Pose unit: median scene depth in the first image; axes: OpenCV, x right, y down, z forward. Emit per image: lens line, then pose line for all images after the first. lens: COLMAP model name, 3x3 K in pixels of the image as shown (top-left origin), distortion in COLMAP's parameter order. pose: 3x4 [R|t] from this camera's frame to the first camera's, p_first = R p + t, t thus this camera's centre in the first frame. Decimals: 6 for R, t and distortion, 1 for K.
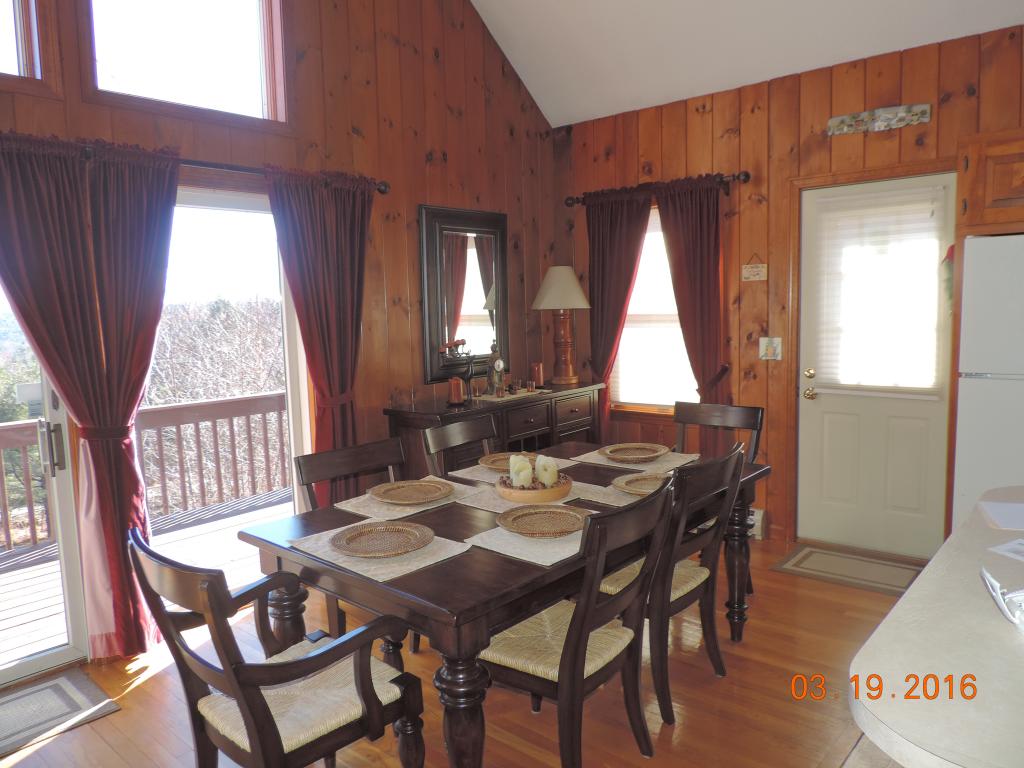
lens RADIAL K [[723.4, 0, 516.7], [0, 723.4, 377.8], [0, 0, 1]] dist [-0.013575, -0.006018]
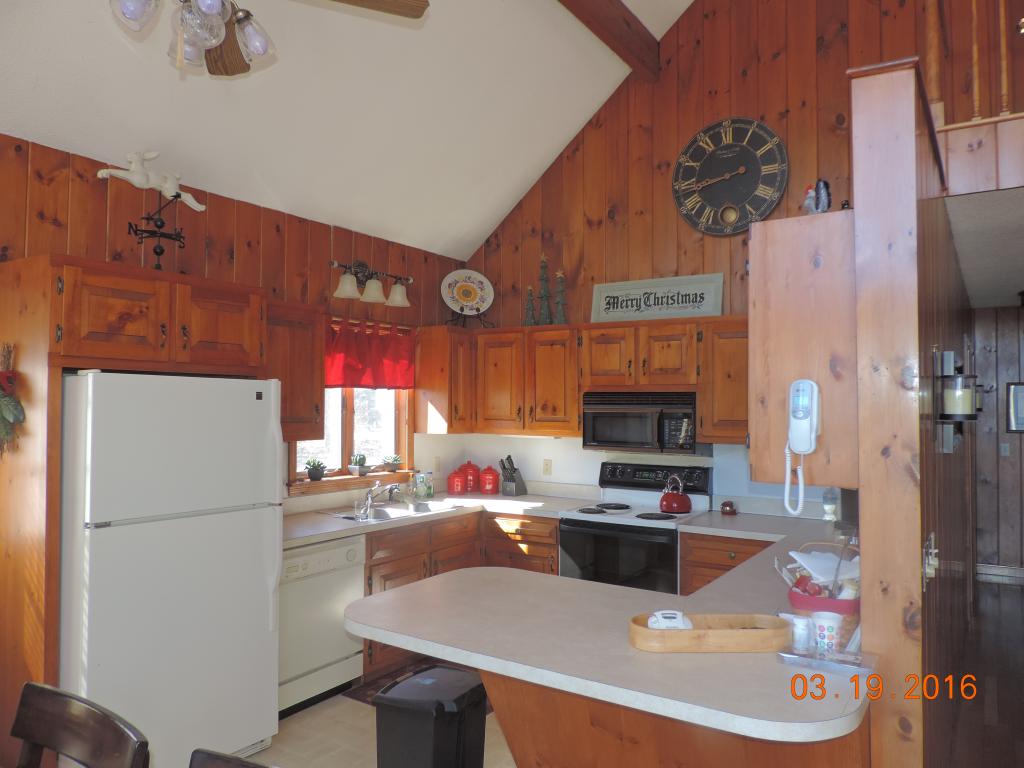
lens RADIAL K [[723.4, 0, 510.6], [0, 723.4, 385.6], [0, 0, 1]] dist [-0.013575, -0.006018]
pose [[-0.133771, 0.062464, 0.989042, -0.229822], [0.102050, 0.993574, -0.048947, -0.057330], [-0.985744, 0.094384, -0.139285, 0.438226]]
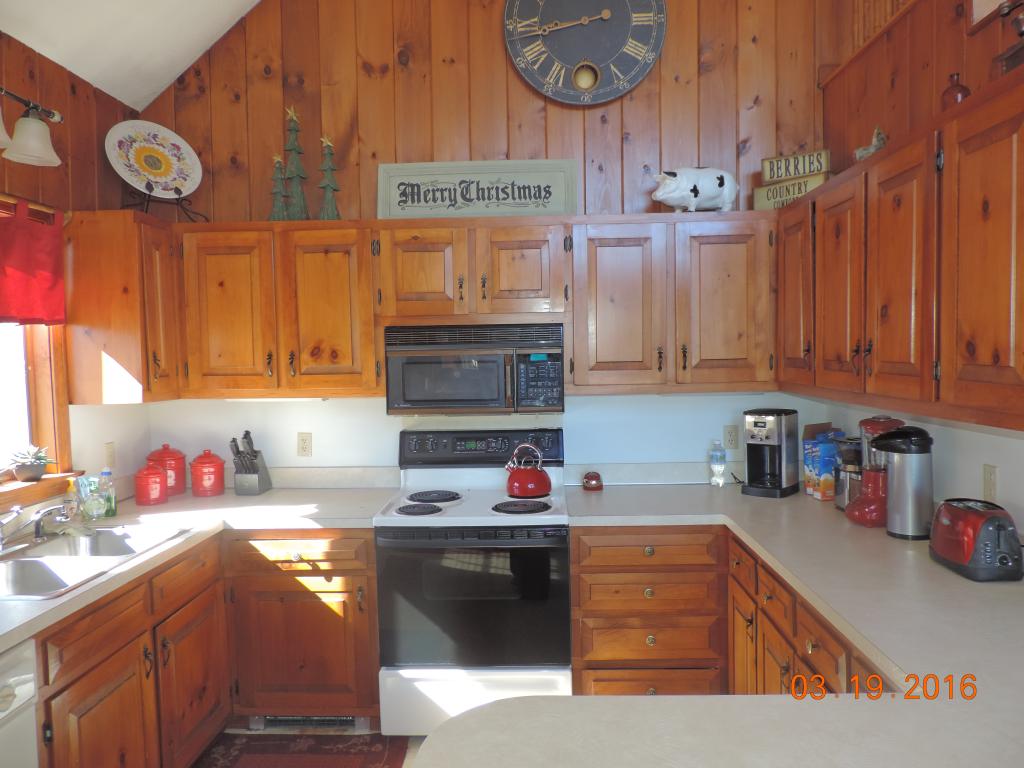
lens RADIAL K [[723.4, 0, 505.8], [0, 723.4, 385.0], [0, 0, 1]] dist [-0.013575, -0.006018]
pose [[-0.626702, 0.012128, 0.779165, 0.243151], [0.123037, 0.988877, 0.083569, -0.079300], [-0.769485, 0.148239, -0.621223, 0.540248]]
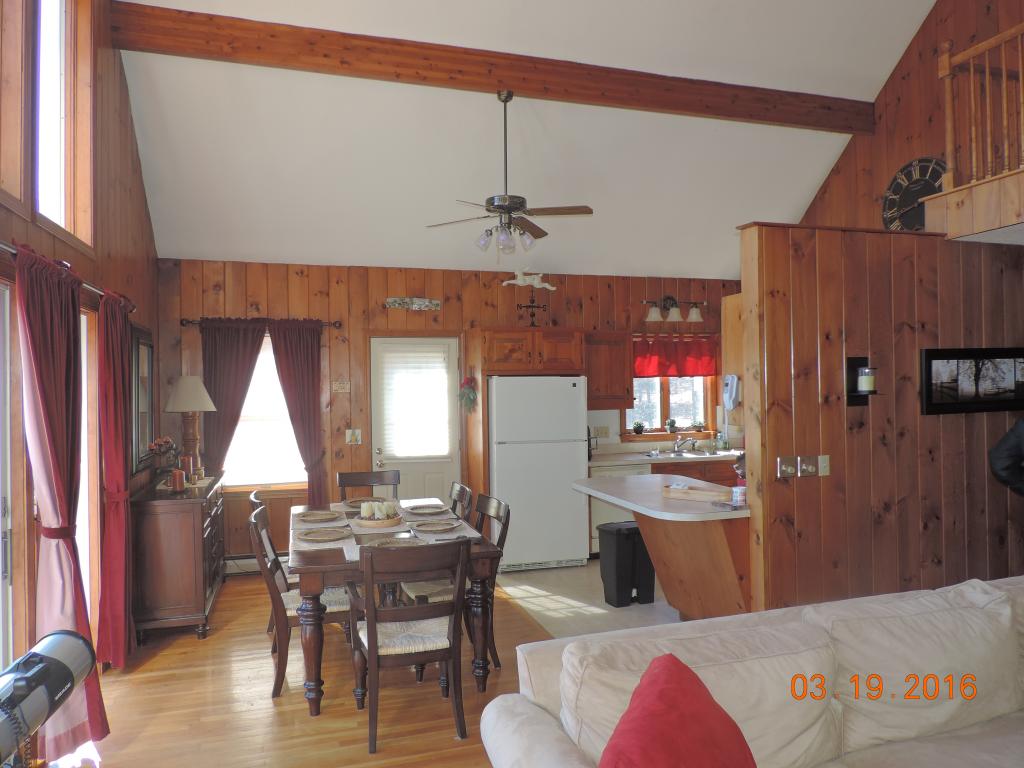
lens RADIAL K [[723.4, 0, 513.2], [0, 723.4, 385.6], [0, 0, 1]] dist [-0.013575, -0.006018]
pose [[0.527897, 0.031493, 0.848725, -0.800163], [0.082065, 0.992745, -0.087881, 0.014165], [-0.845335, 0.116043, 0.521482, -0.096438]]
